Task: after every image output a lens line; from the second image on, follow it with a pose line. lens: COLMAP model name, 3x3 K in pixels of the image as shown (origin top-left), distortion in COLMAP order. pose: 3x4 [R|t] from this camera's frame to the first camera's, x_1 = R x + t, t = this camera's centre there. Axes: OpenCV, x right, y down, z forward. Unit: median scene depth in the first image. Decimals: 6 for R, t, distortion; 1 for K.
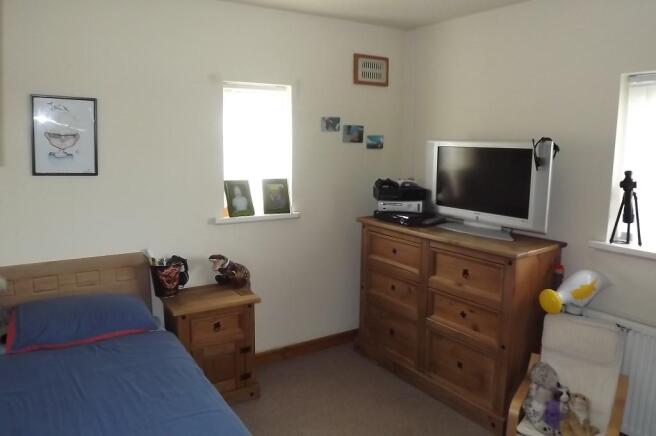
lens RADIAL K [[495.9, 0, 328.0], [0, 495.9, 218.0], [0, 0, 1]] dist [-0.054434, -0.000839]
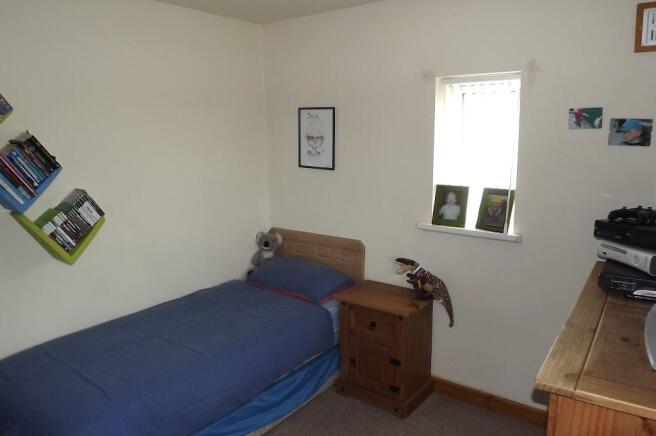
lens RADIAL K [[495.9, 0, 328.0], [0, 495.9, 218.0], [0, 0, 1]] dist [-0.054434, -0.000839]
pose [[0.320751, 0.146878, -0.935706, 0.592797], [-0.133749, 0.985028, 0.108772, -0.086037], [0.937673, 0.090261, 0.335593, 0.490378]]
